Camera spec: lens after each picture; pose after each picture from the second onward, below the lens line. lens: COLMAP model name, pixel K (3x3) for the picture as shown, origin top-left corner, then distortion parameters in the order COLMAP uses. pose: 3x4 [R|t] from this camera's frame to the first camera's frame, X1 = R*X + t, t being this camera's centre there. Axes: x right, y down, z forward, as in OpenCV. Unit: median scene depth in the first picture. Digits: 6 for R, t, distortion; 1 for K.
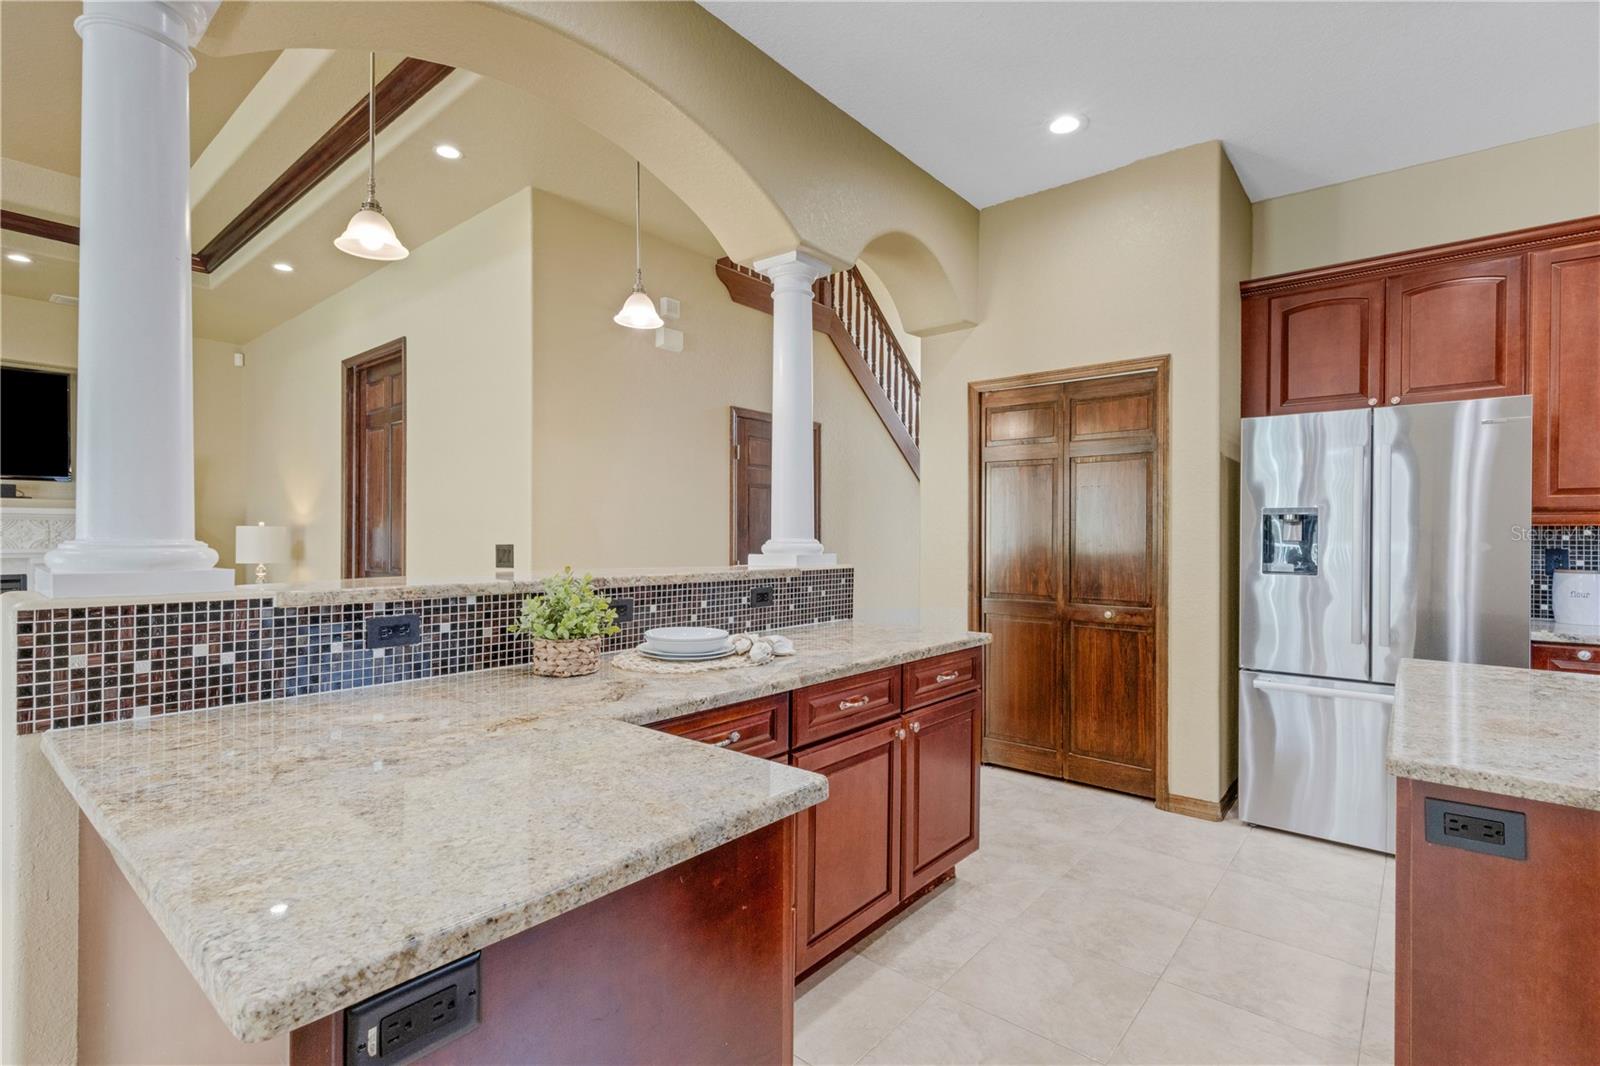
lens RADIAL K [[747.9, 0, 800.7], [0, 747.9, 537.9], [0, 0, 1]] dist [0.006994, -0.000017]
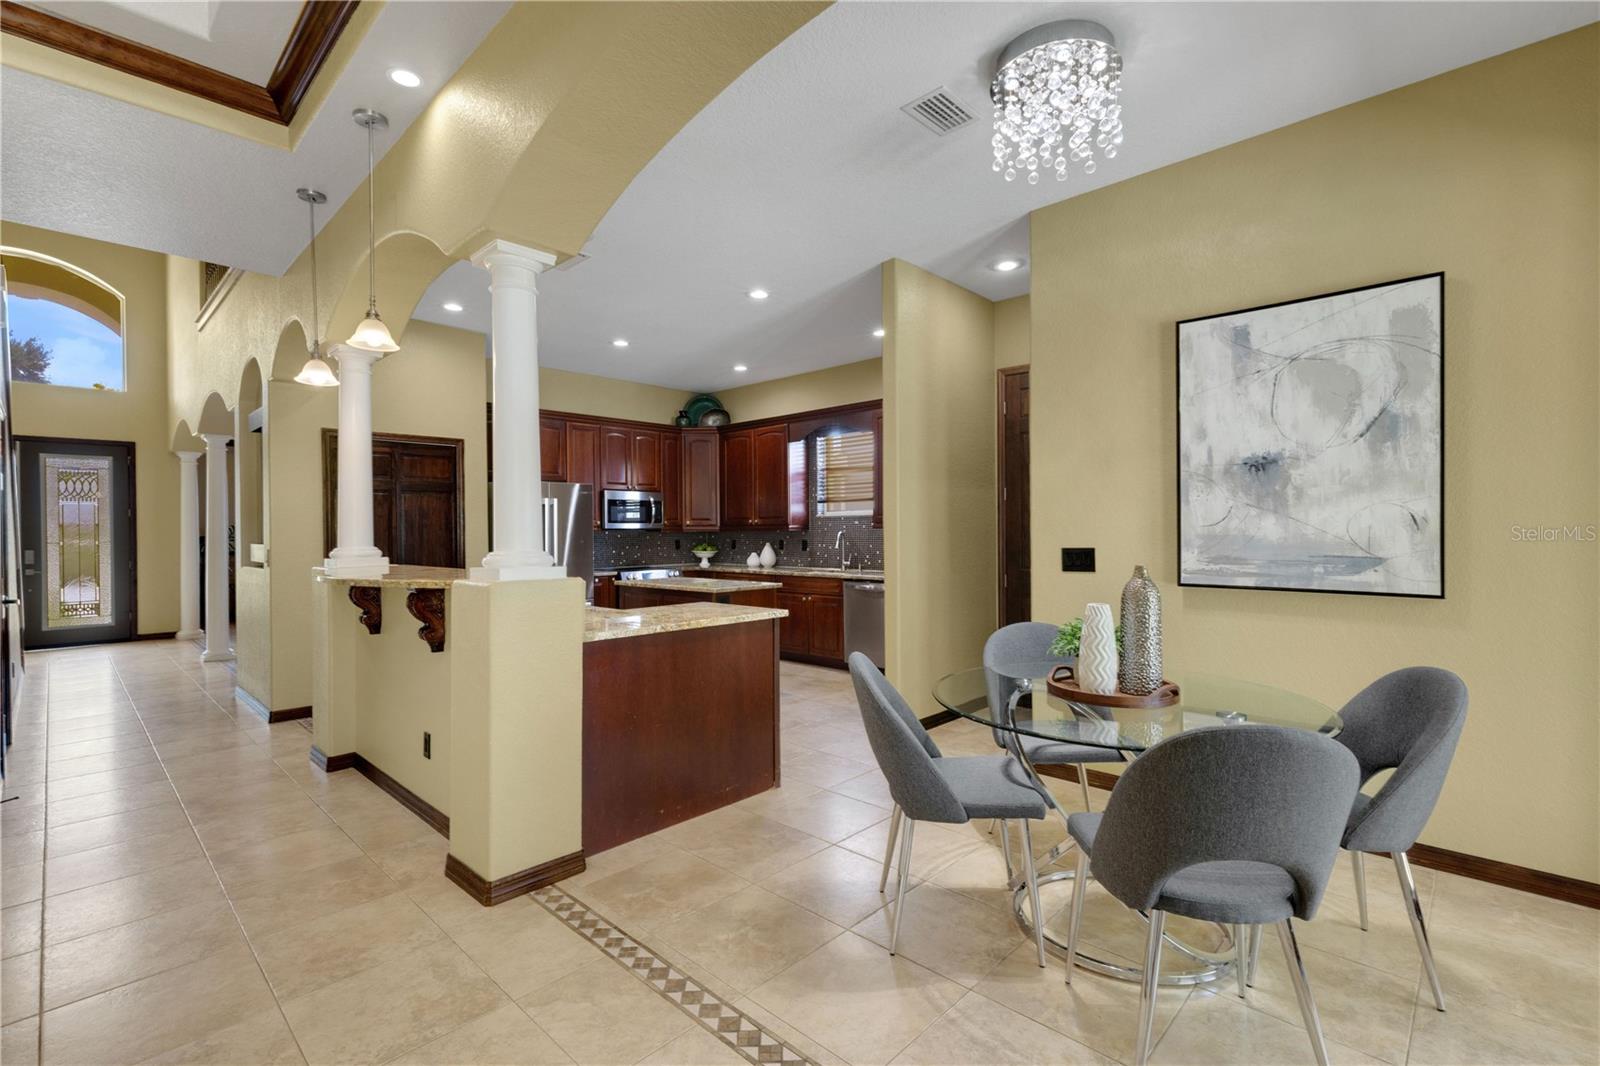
lens RADIAL K [[721.4, 0, 801.0], [0, 721.4, 526.5], [0, 0, 1]] dist [-0.000102, -0.000152]
pose [[0.067116, -0.001833, 0.997743, -1.254839], [0.012468, 0.999922, 0.000998, -0.027219], [-0.997667, 0.012373, 0.067134, 0.074331]]
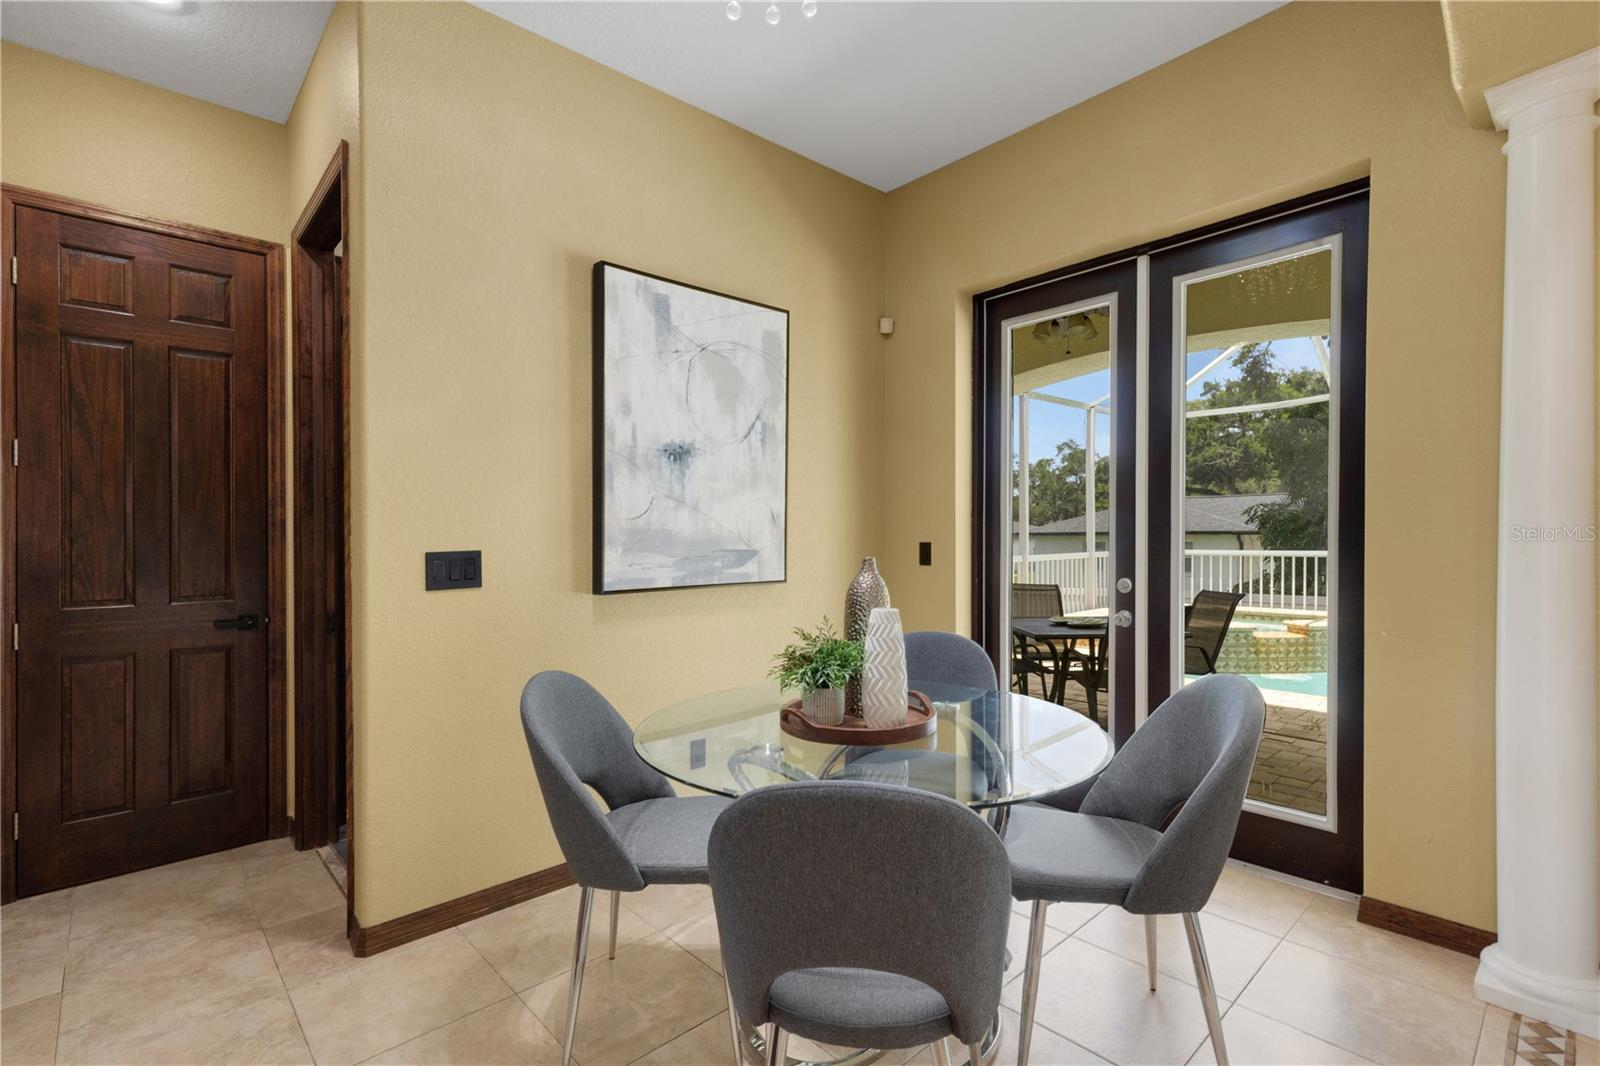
lens RADIAL K [[738.9, 0, 800.0], [0, 738.9, 533.0], [0, 0, 1]] dist [0.003846, 0.000505]
pose [[-0.991959, 0.003146, 0.126519, -0.526104], [0.003841, 0.999979, 0.005244, -0.007546], [-0.126500, 0.005687, -0.991950, 0.401982]]
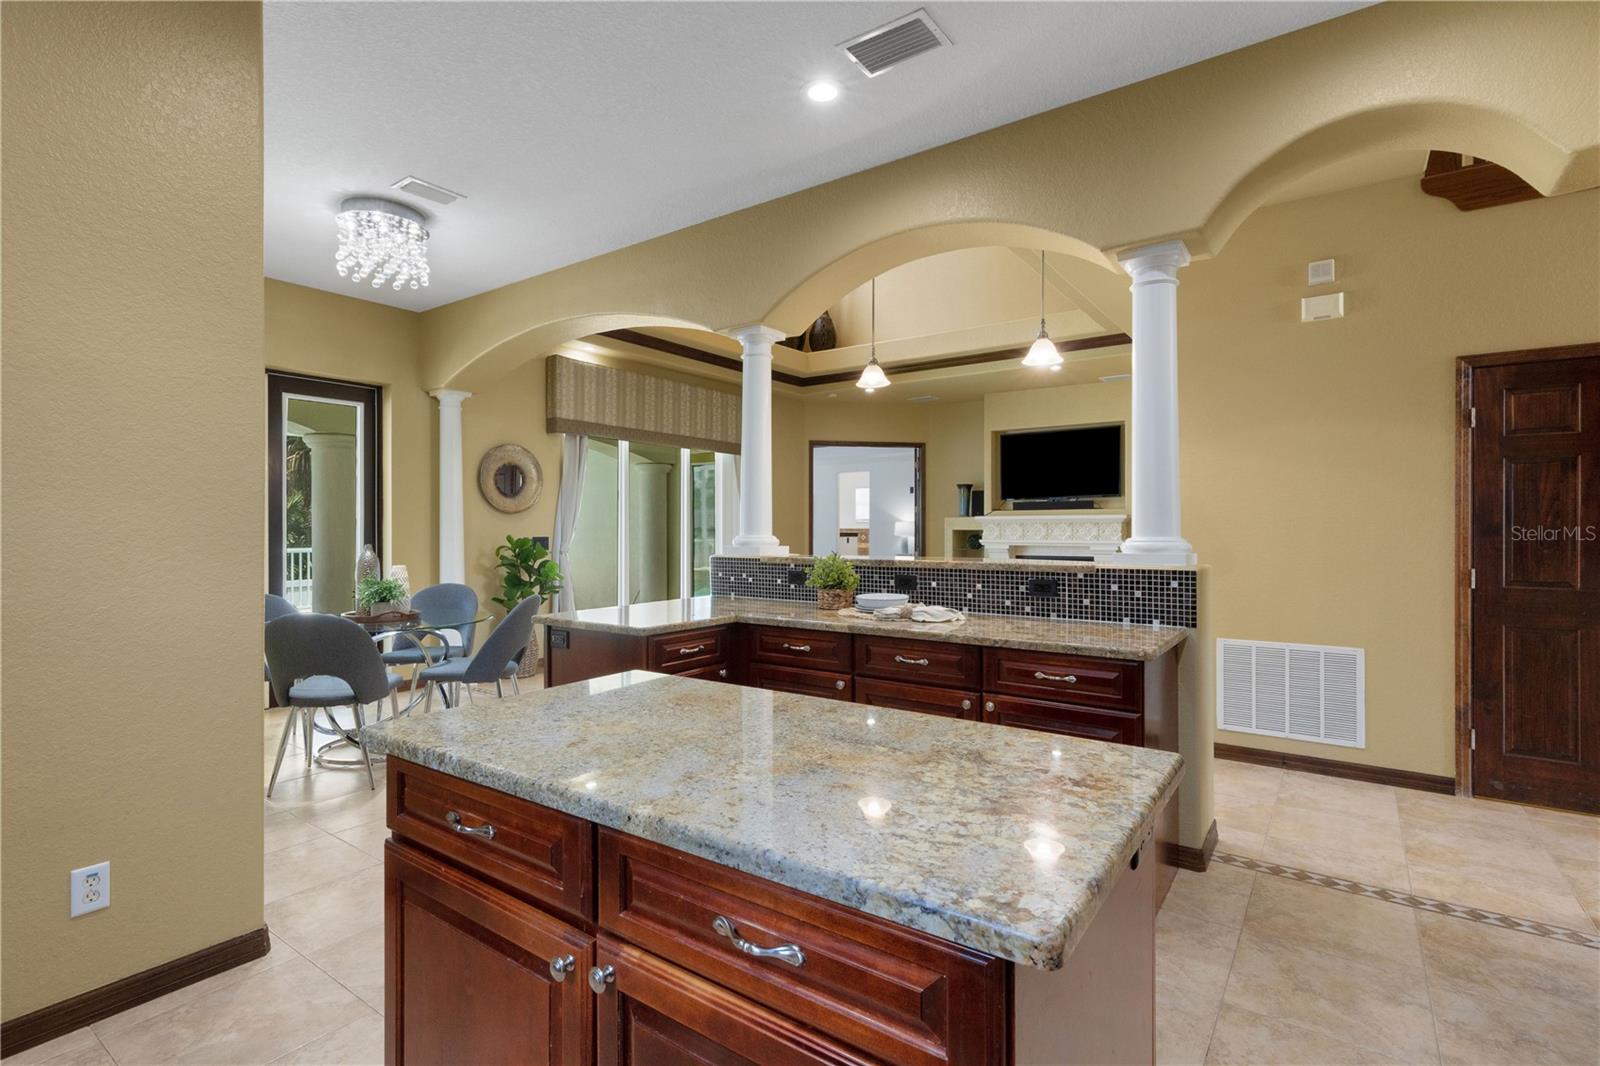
lens RADIAL K [[762.0, 0, 790.1], [0, 762.0, 531.1], [0, 0, 1]] dist [0.002513, 0.000425]
pose [[0.061809, -0.002085, -0.998086, 0.901260], [-0.002661, 0.999994, -0.002254, -0.003178], [0.998084, 0.002796, 0.061803, 0.450152]]
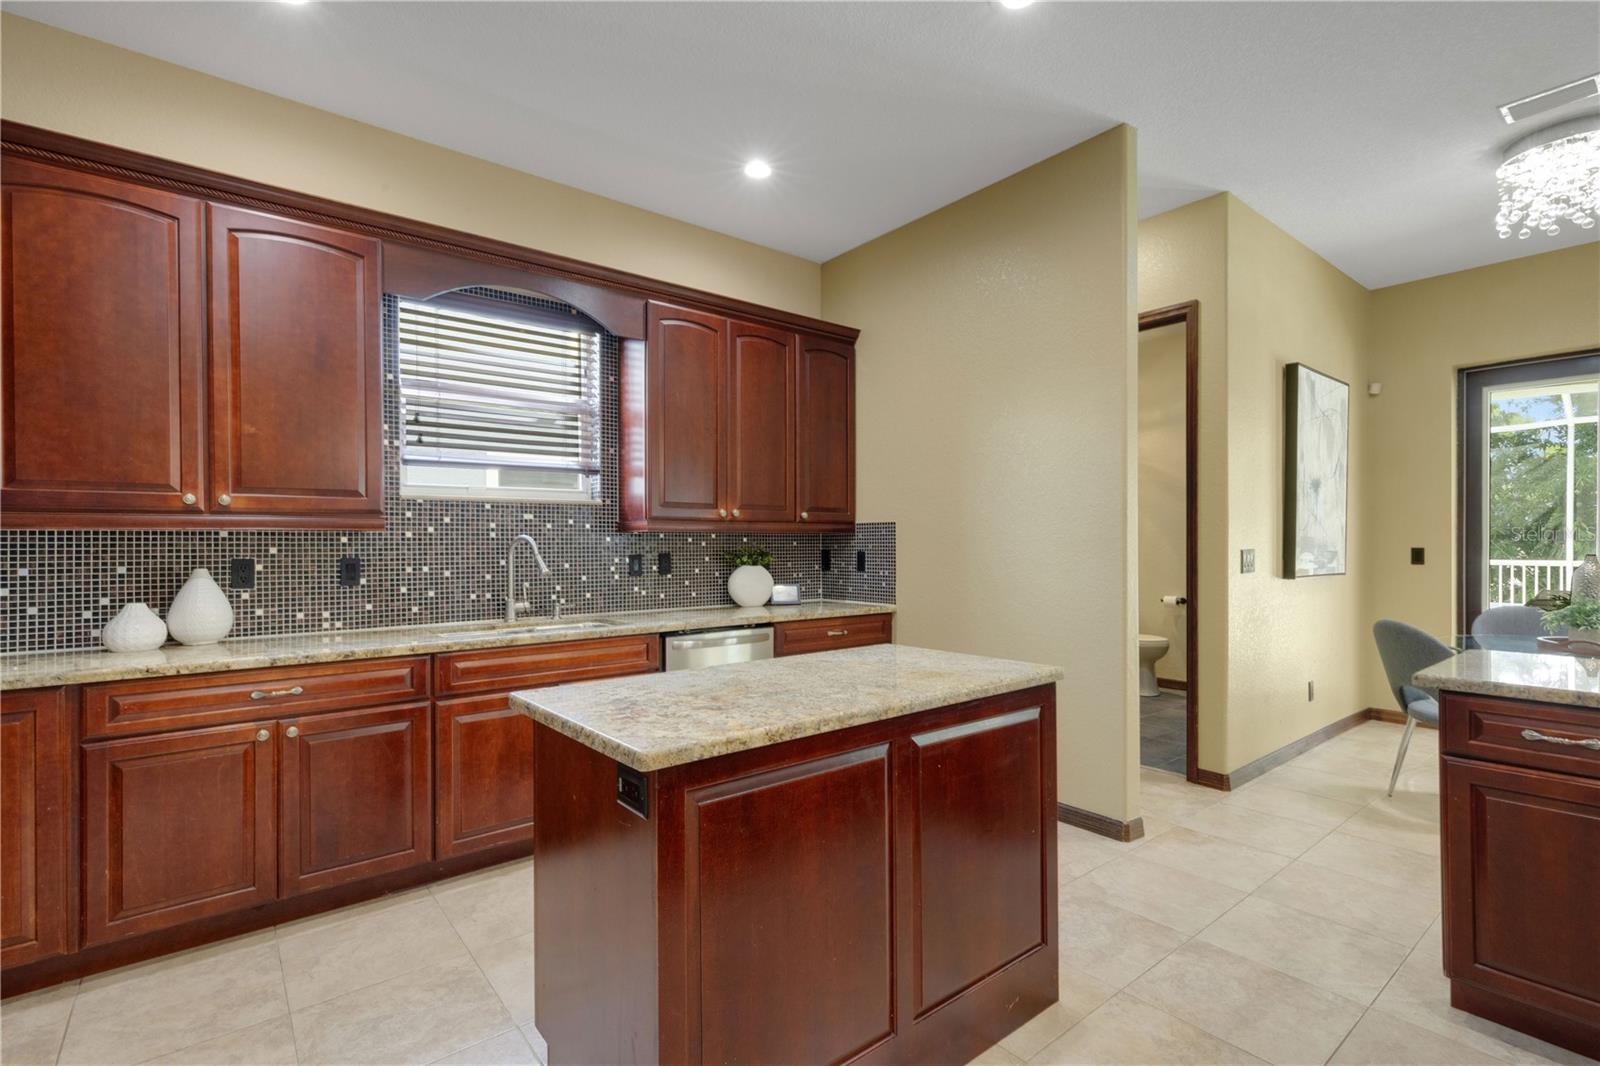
lens RADIAL K [[734.4, 0, 800.2], [0, 734.4, 540.5], [0, 0, 1]] dist [0.008291, -0.000217]
pose [[-0.981283, -0.001631, 0.192562, 0.388350], [-0.001180, 0.999996, 0.002455, -0.003890], [-0.192565, 0.002181, -0.981282, 1.017319]]
